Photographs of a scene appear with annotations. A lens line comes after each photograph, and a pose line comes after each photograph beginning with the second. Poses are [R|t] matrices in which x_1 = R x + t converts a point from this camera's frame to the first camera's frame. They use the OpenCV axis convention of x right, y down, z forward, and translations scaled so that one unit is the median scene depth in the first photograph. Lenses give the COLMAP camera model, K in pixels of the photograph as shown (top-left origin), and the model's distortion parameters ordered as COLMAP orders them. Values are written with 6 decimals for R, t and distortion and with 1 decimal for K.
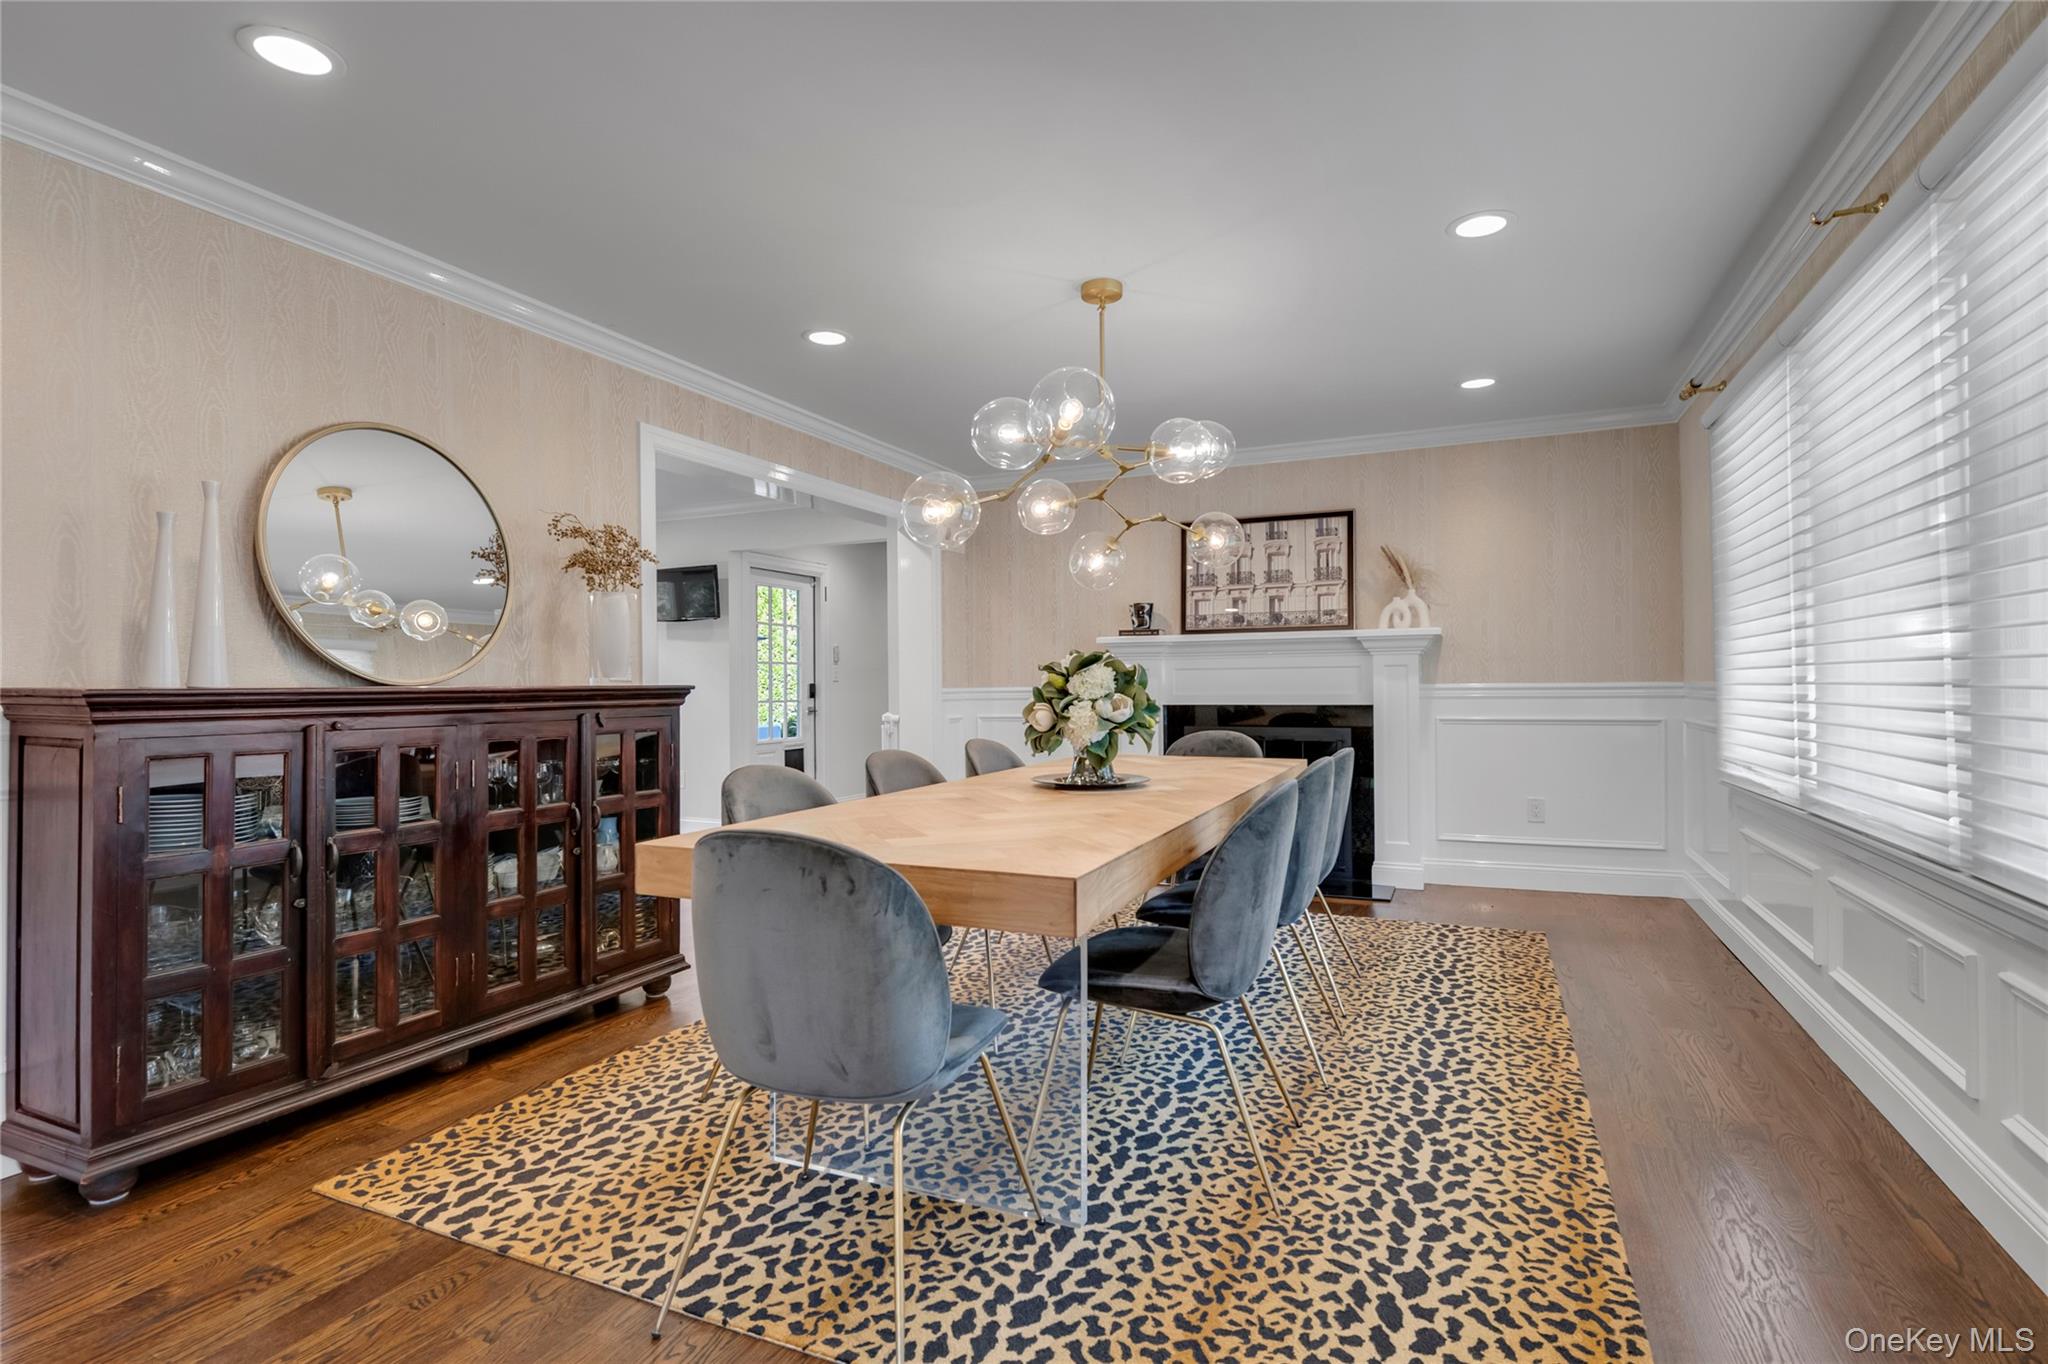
lens RADIAL K [[996.2, 0, 1023.6], [0, 996.2, 678.7], [0, 0, 1]] dist [-0.000984, -0.000044]
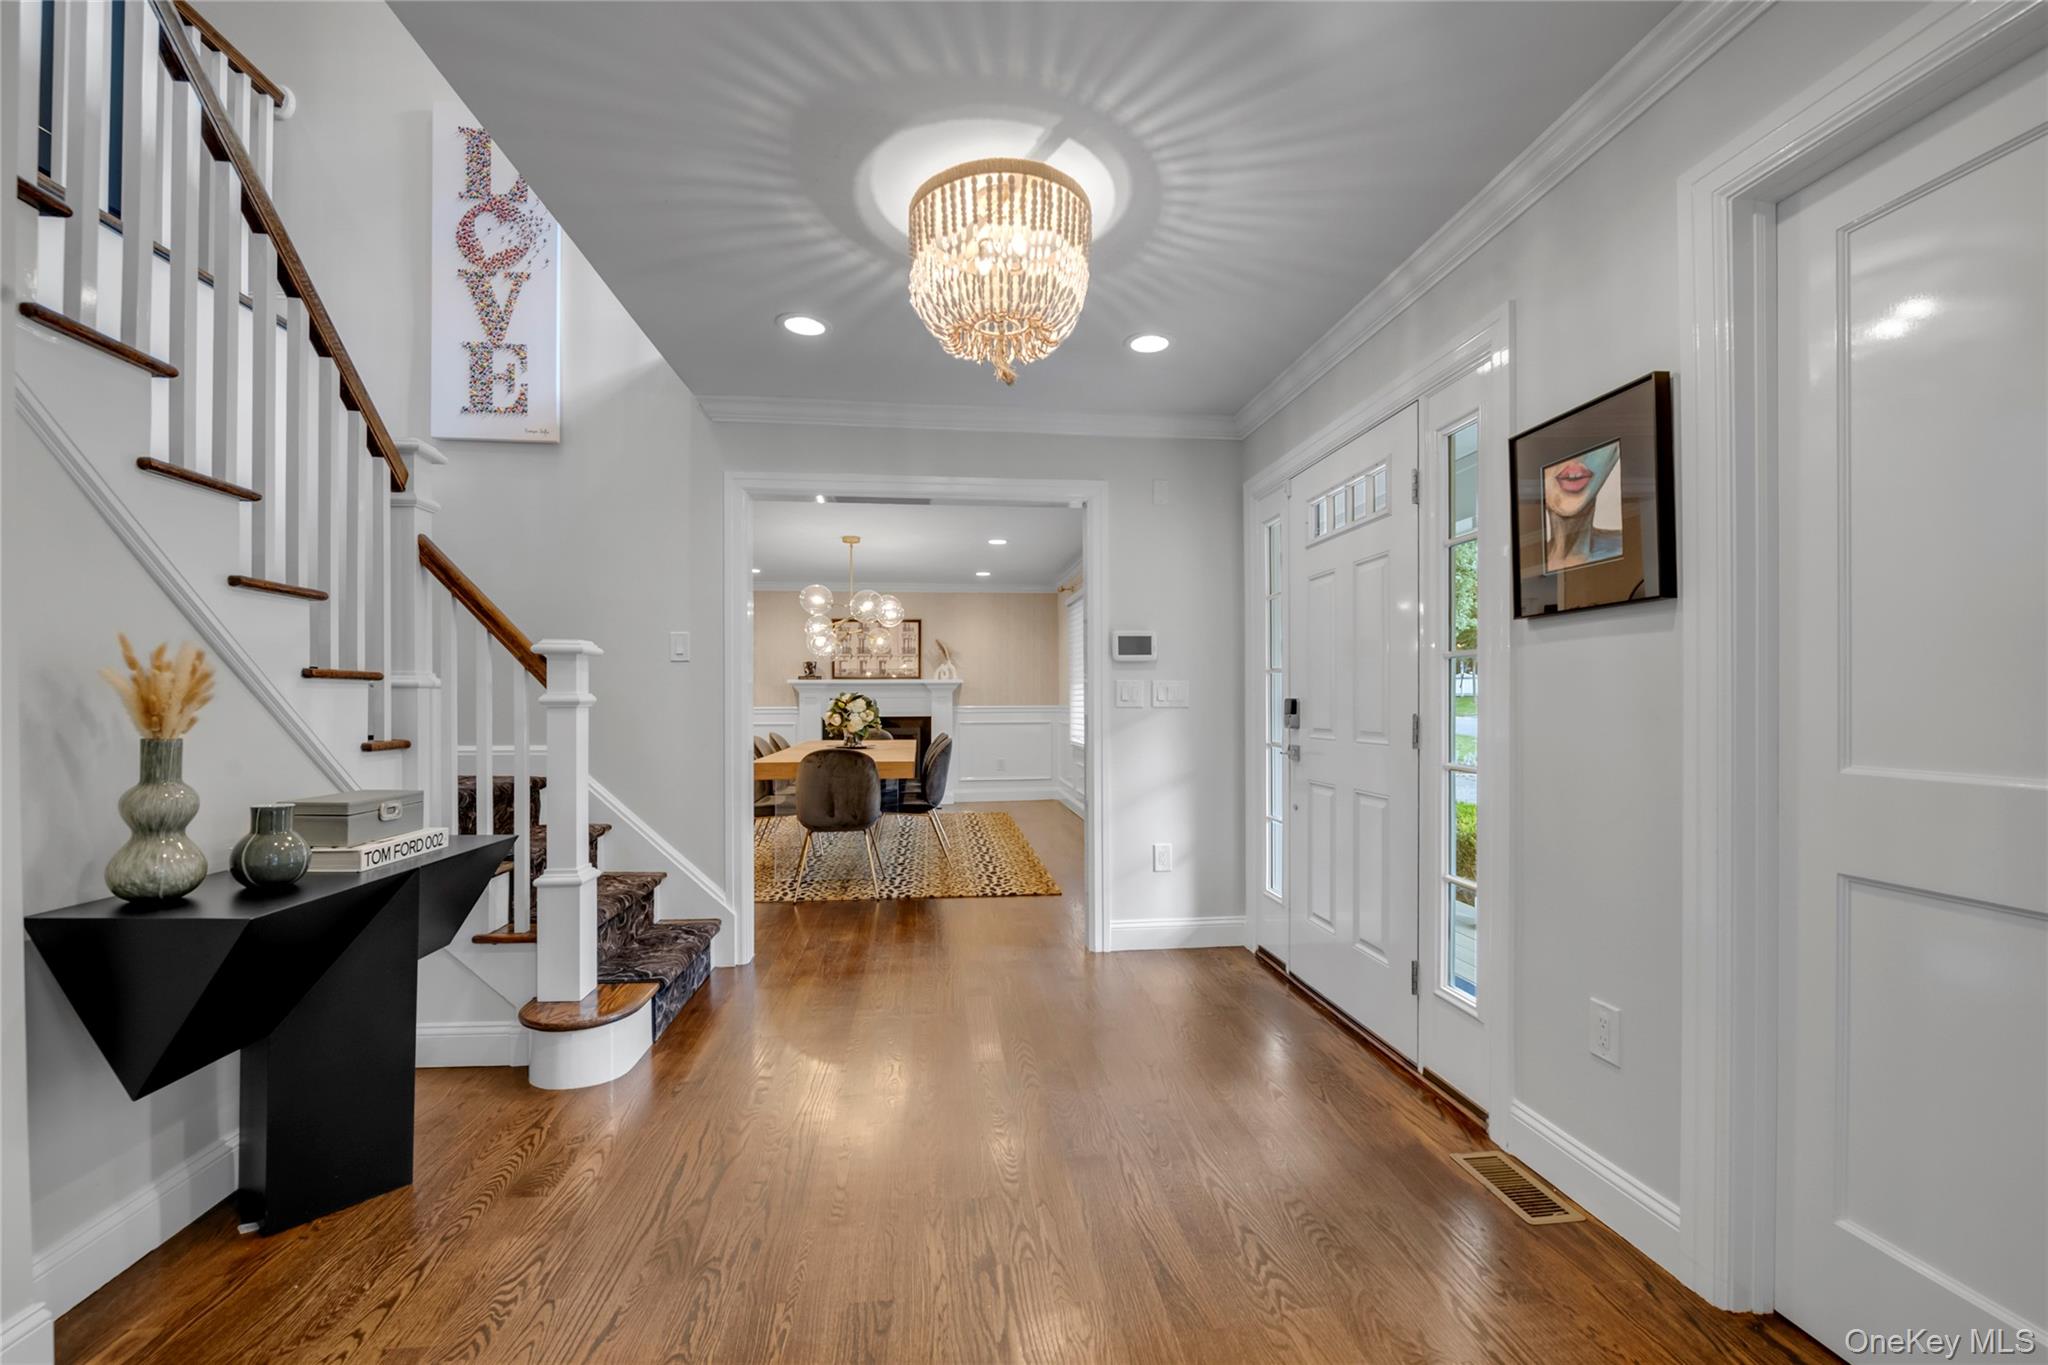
lens RADIAL K [[831.8, 0, 1023.6], [0, 831.8, 692.0], [0, 0, 1]] dist [-0.006410, -0.000434]
pose [[0.858940, 0.011322, 0.511950, -0.363373], [-0.006431, 0.999915, -0.011324, -0.005786], [-0.512035, 0.006435, 0.858940, -0.567745]]
